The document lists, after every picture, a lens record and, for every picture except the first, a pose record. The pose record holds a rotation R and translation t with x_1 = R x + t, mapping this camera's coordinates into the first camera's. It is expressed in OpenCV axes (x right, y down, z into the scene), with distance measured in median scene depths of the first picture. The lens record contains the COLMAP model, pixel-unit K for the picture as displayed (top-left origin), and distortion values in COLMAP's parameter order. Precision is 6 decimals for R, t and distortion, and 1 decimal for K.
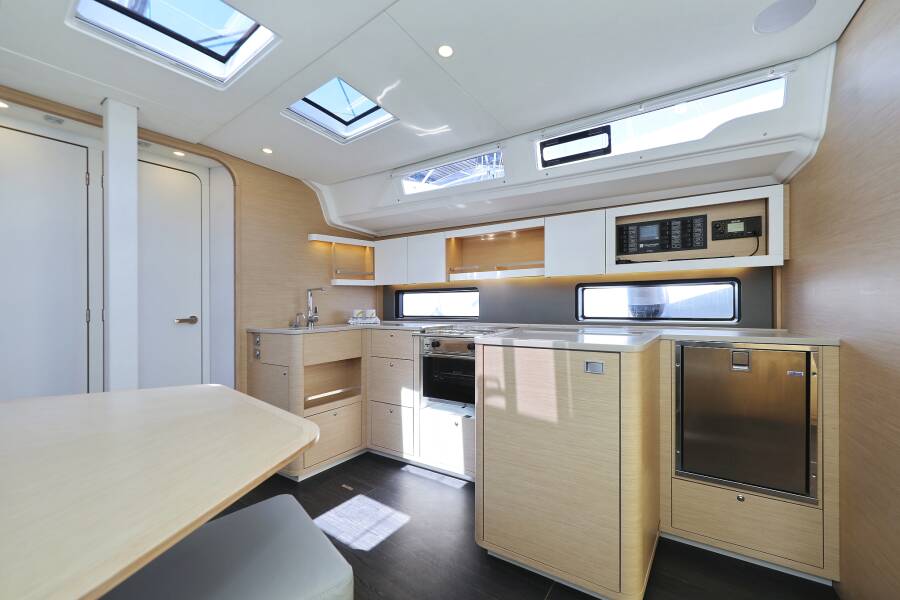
lens RADIAL K [[360.0, 0, 464.8], [0, 360.0, 297.6], [0, 0, 1]] dist [-0.000092, -0.000023]
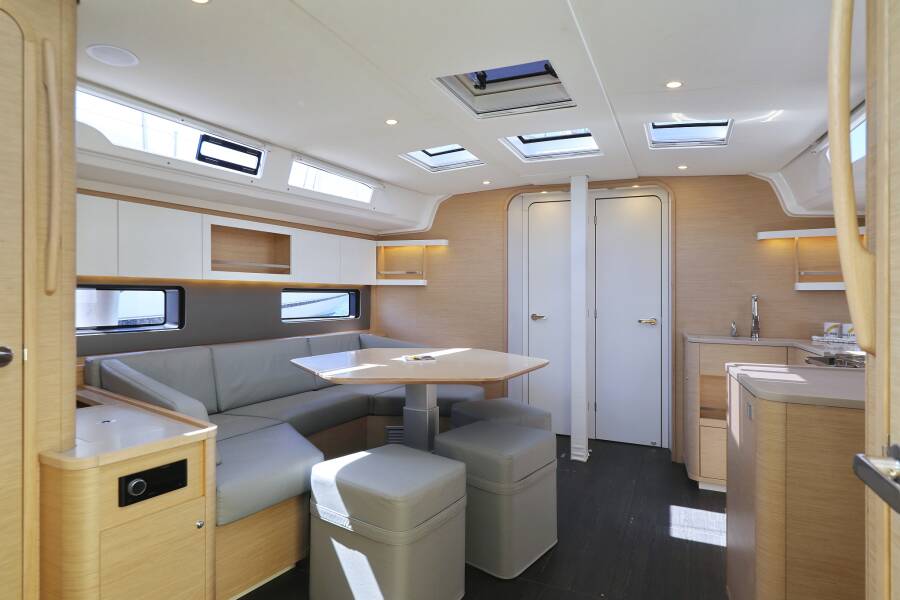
lens RADIAL K [[523.4, 0, 449.6], [0, 523.4, 298.5], [0, 0, 1]] dist [0.023651, -0.000066]
pose [[0.176863, 0.022044, -0.983989, 0.800030], [0.001184, 0.999744, 0.022610, -0.052812], [0.984235, -0.005164, 0.176792, 0.041013]]
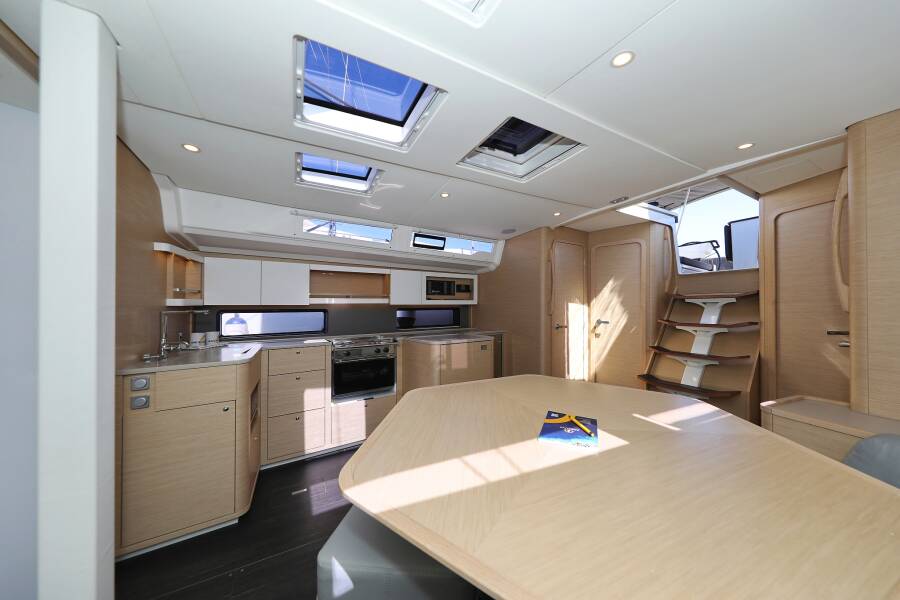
lens RADIAL K [[275.0, 0, 452.5], [0, 275.0, 301.2], [0, 0, 1]] dist [-0.005166, -0.000061]
pose [[0.455077, 0.028027, 0.890011, -0.784498], [-0.014264, 0.999606, -0.024185, -0.045685], [-0.890338, -0.001689, 0.455298, 0.158691]]
